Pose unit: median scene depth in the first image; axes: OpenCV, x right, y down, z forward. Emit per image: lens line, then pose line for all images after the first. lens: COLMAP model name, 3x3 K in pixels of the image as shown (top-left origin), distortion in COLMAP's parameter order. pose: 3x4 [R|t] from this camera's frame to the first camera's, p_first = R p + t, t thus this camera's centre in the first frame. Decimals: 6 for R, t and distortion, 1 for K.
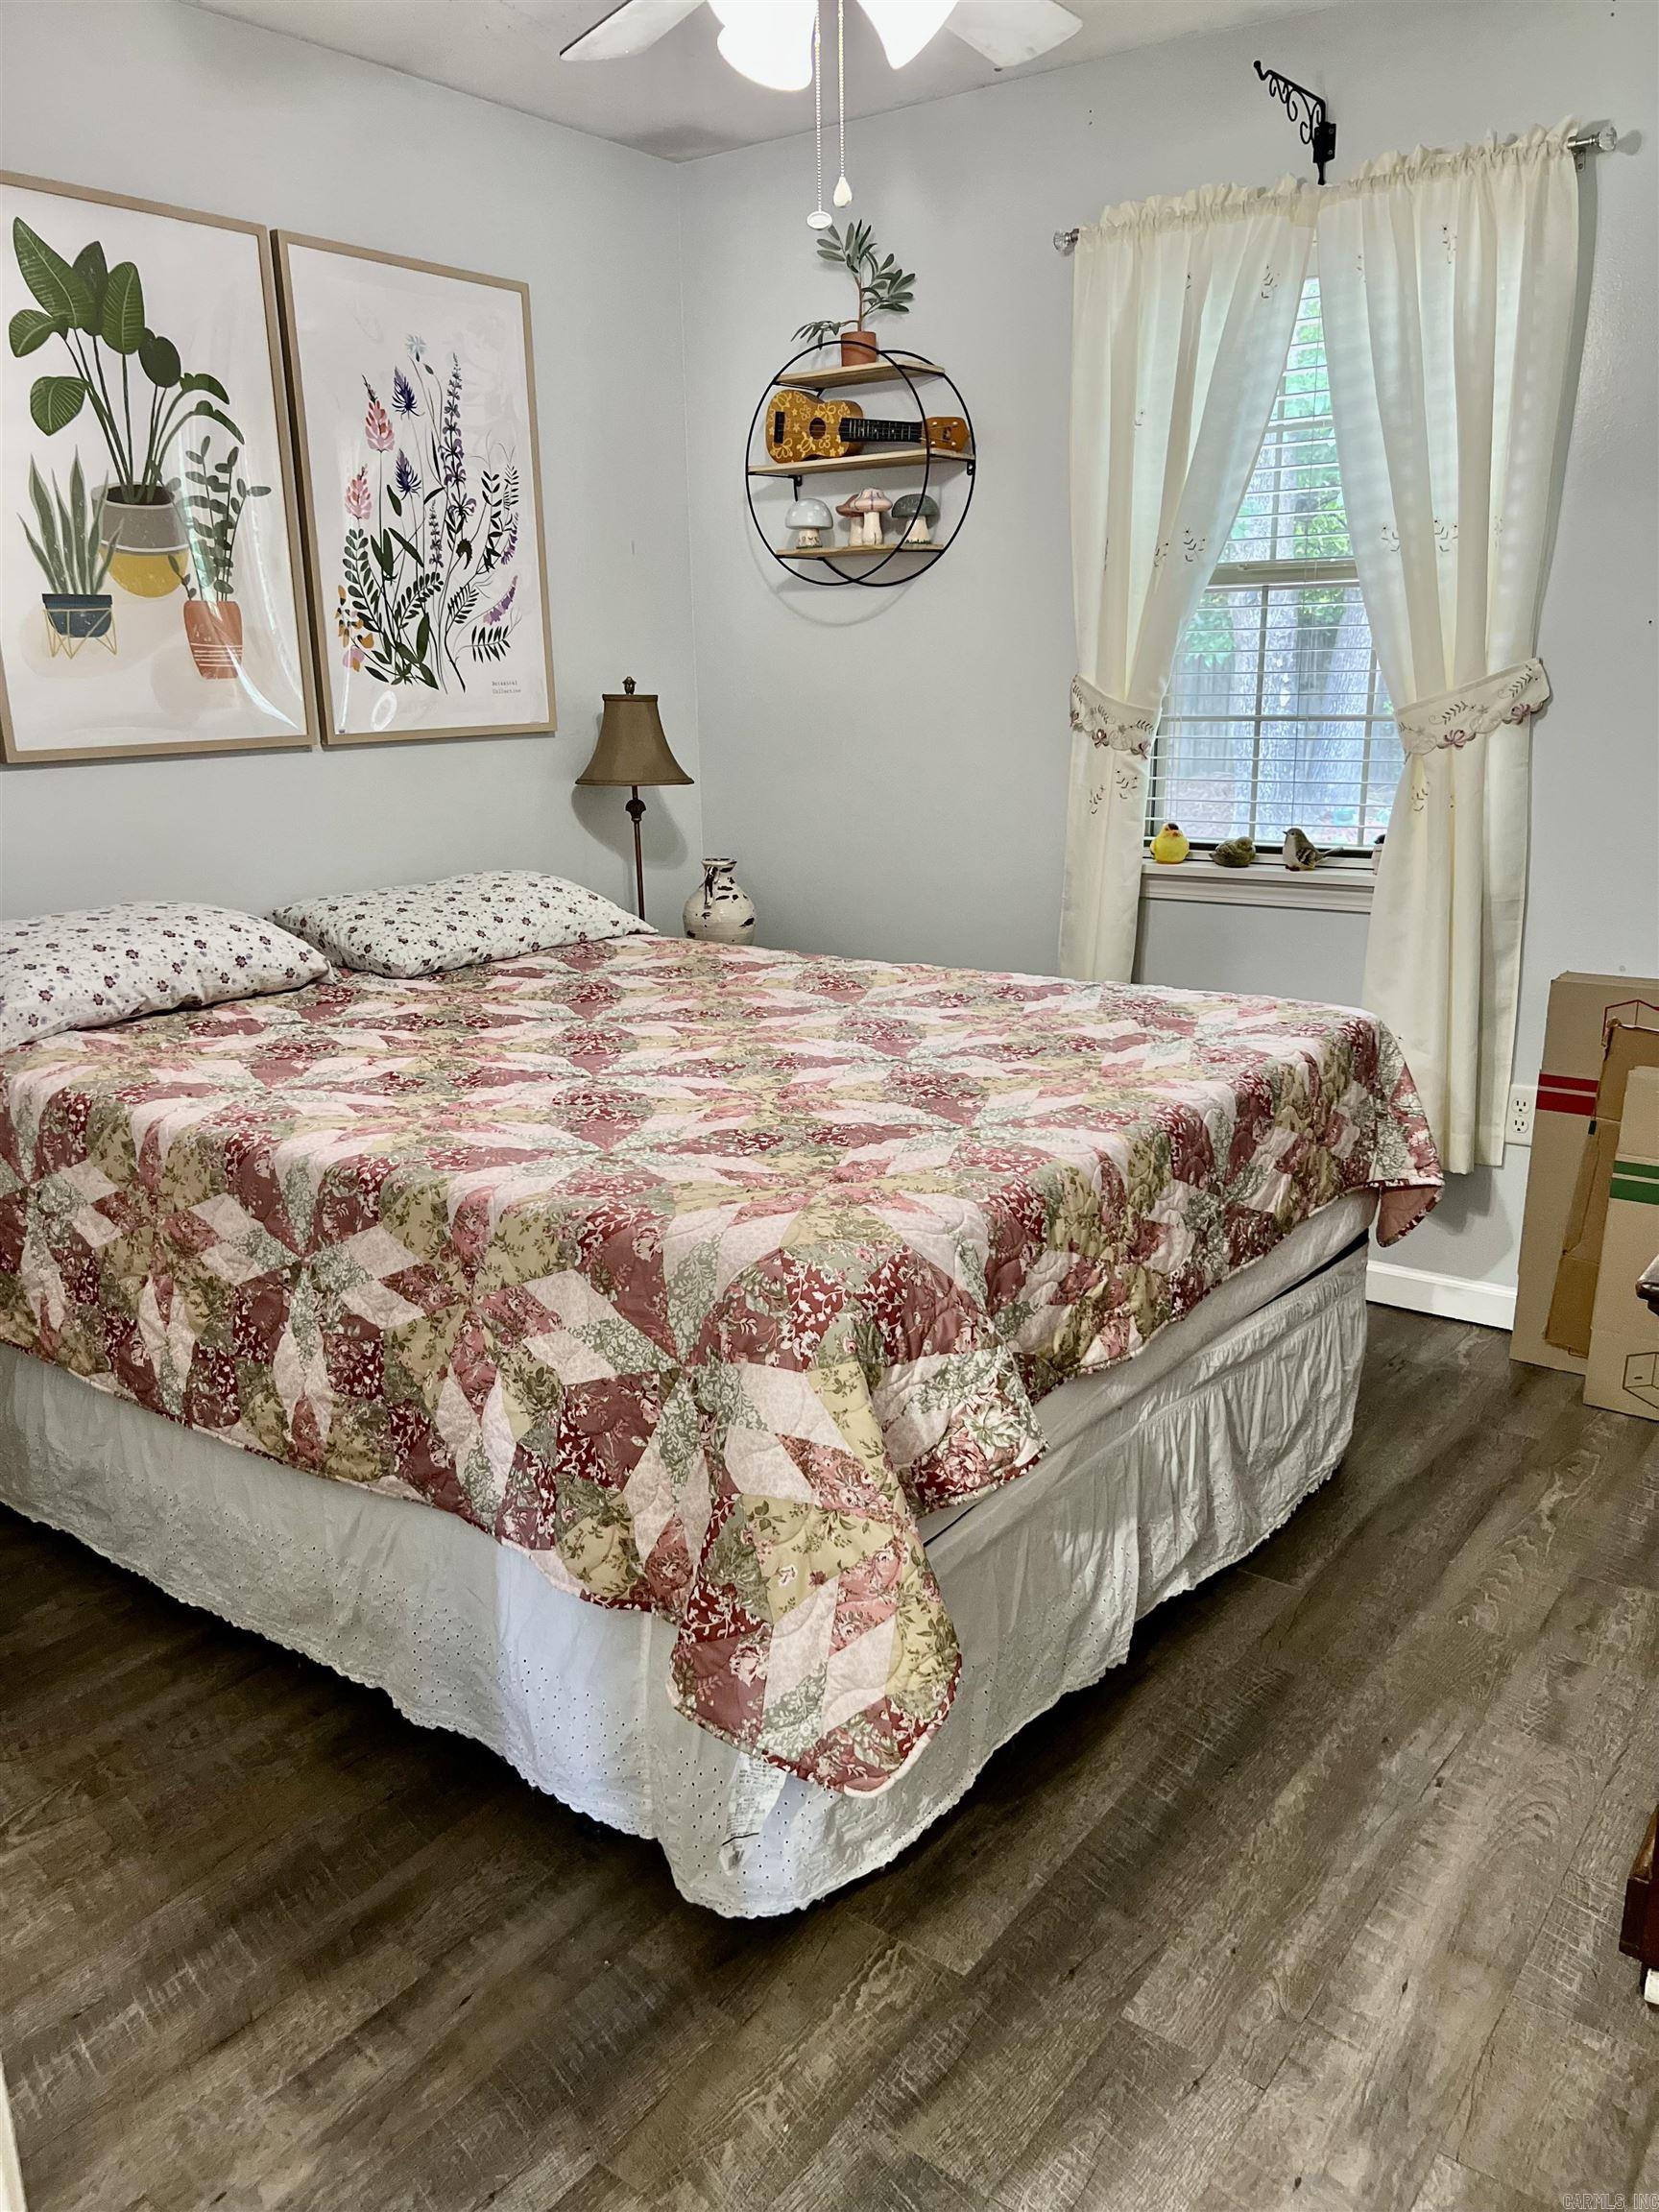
lens RADIAL K [[1683.9, 0, 831.9], [0, 1683.9, 1131.2], [0, 0, 1]] dist [0.022835, -0.030186]
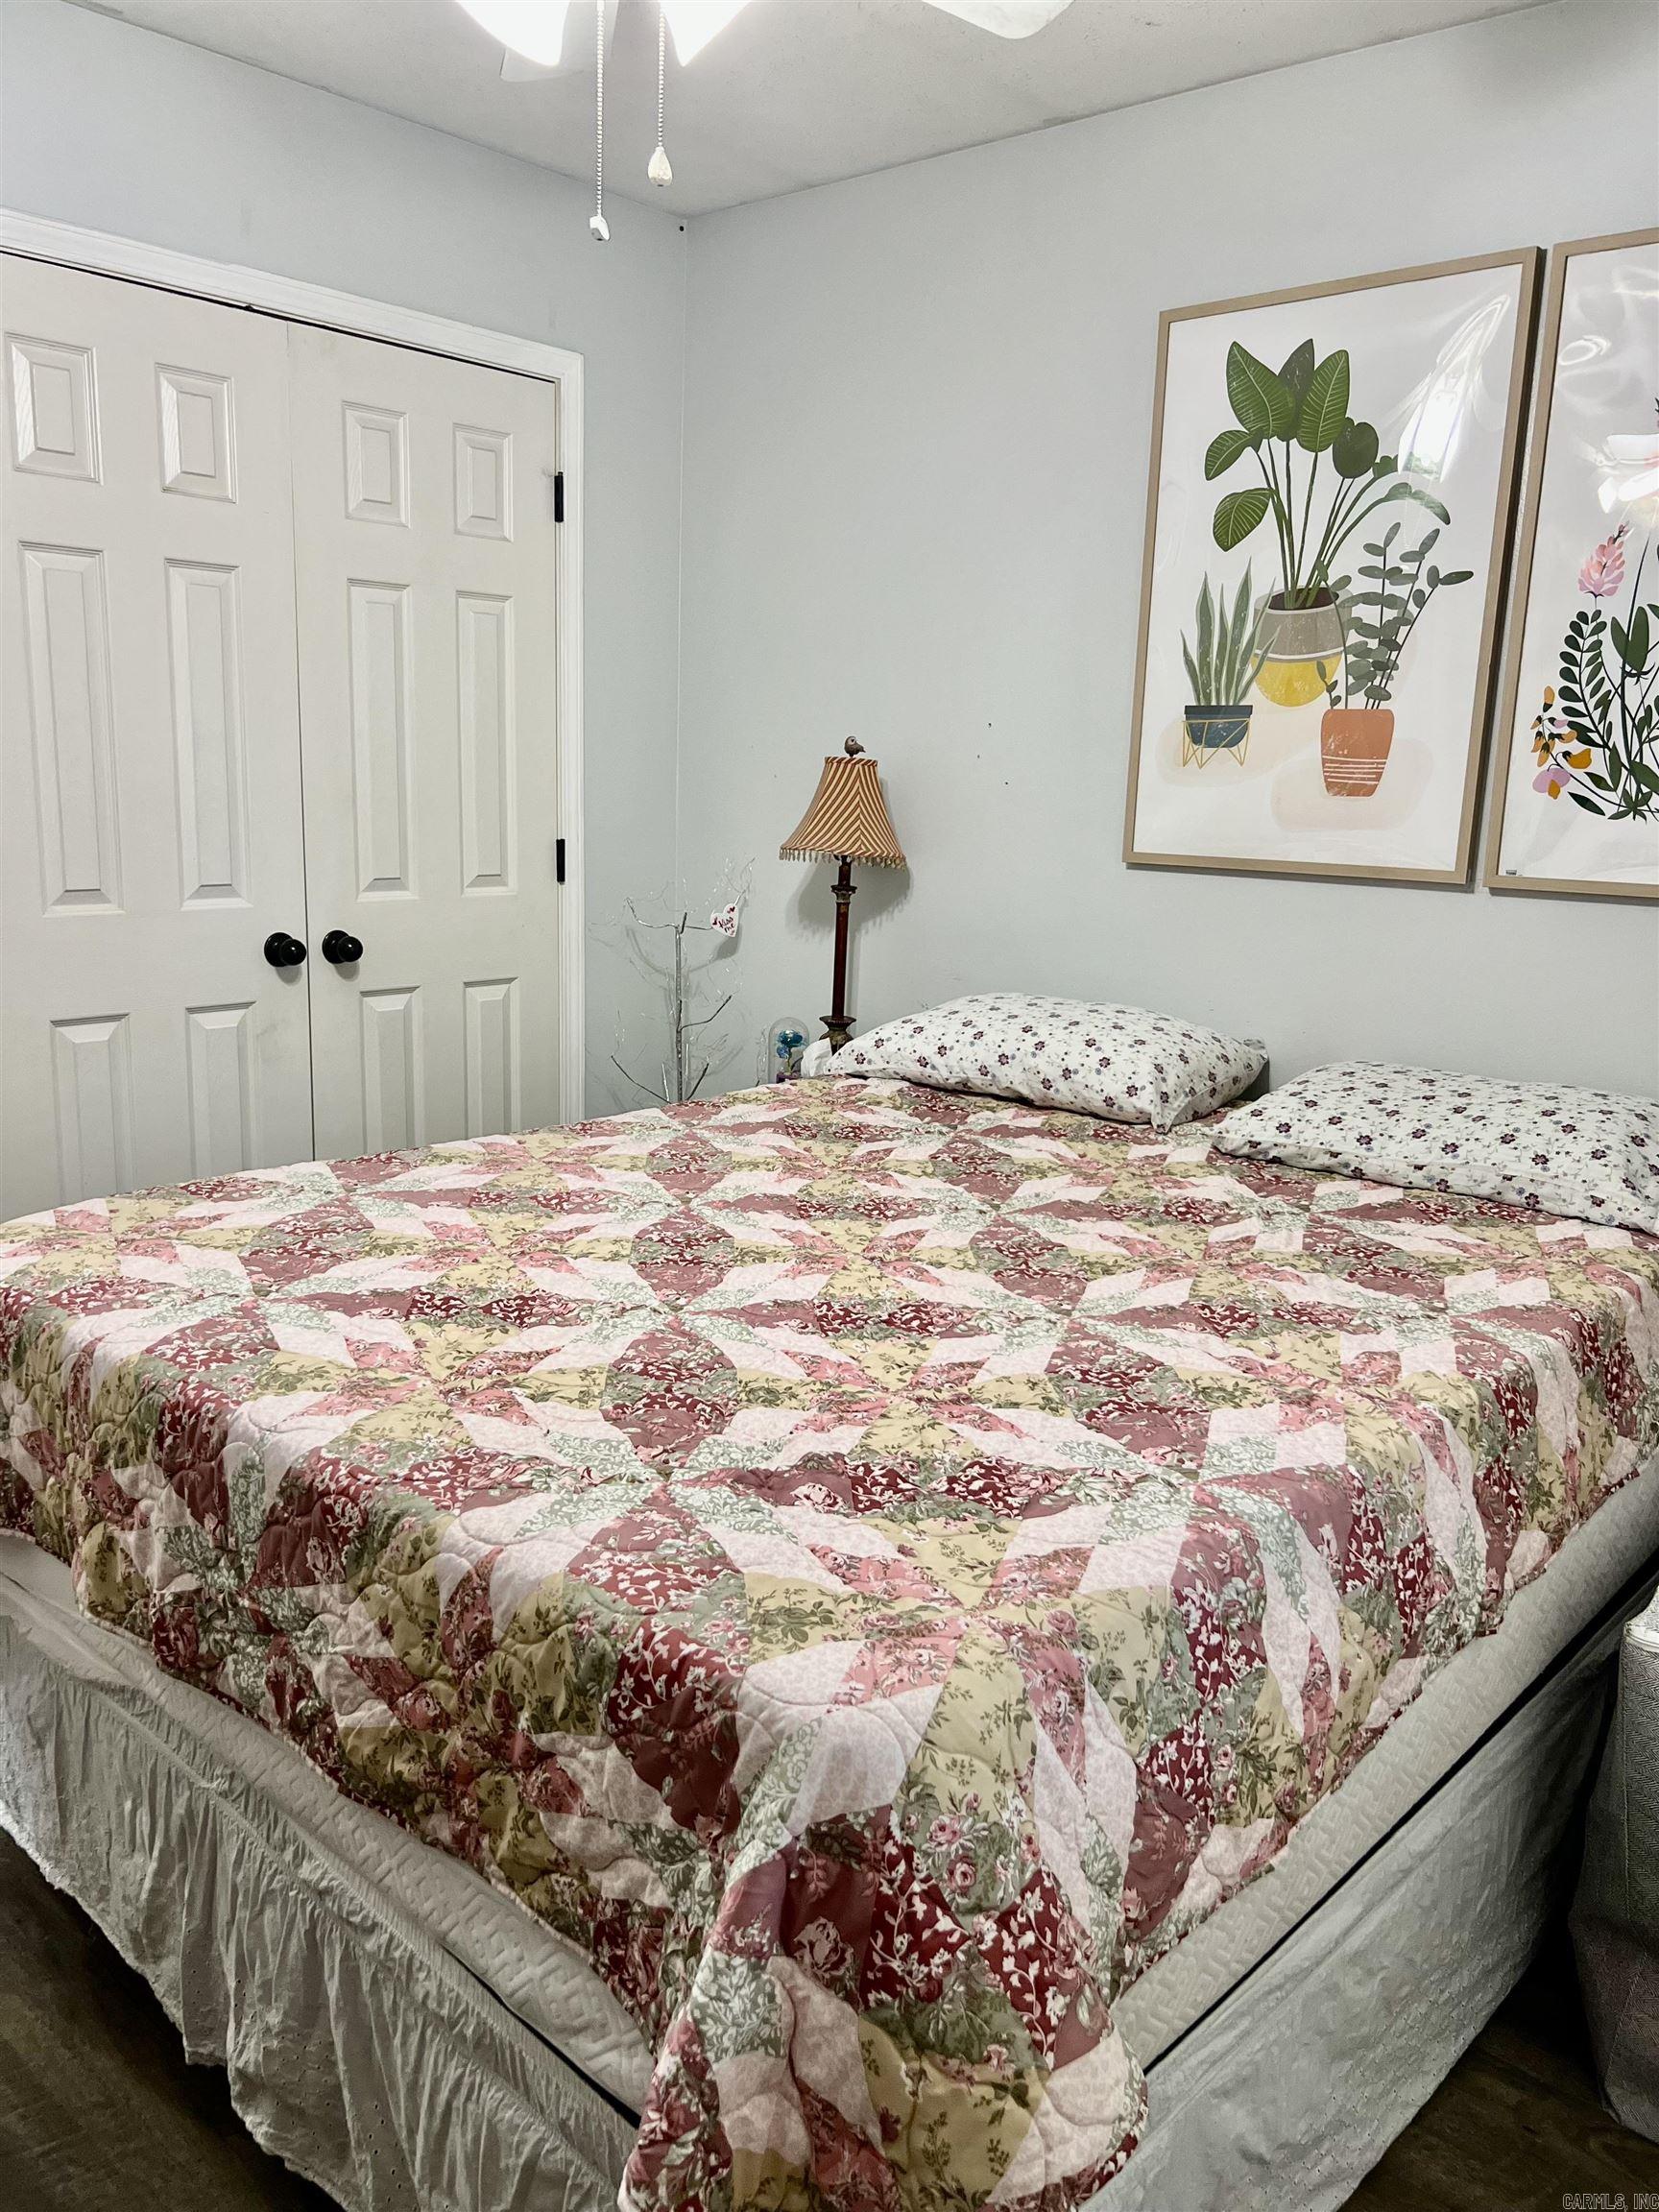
lens RADIAL K [[1699.9, 0, 829.6], [0, 1699.9, 1129.6], [0, 0, 1]] dist [-0.010890, -0.001954]
pose [[-0.096533, 0.216272, -0.971549, 0.566412], [-0.299382, 0.924596, 0.235567, -0.239473], [0.949237, 0.313605, -0.024506, 0.836633]]
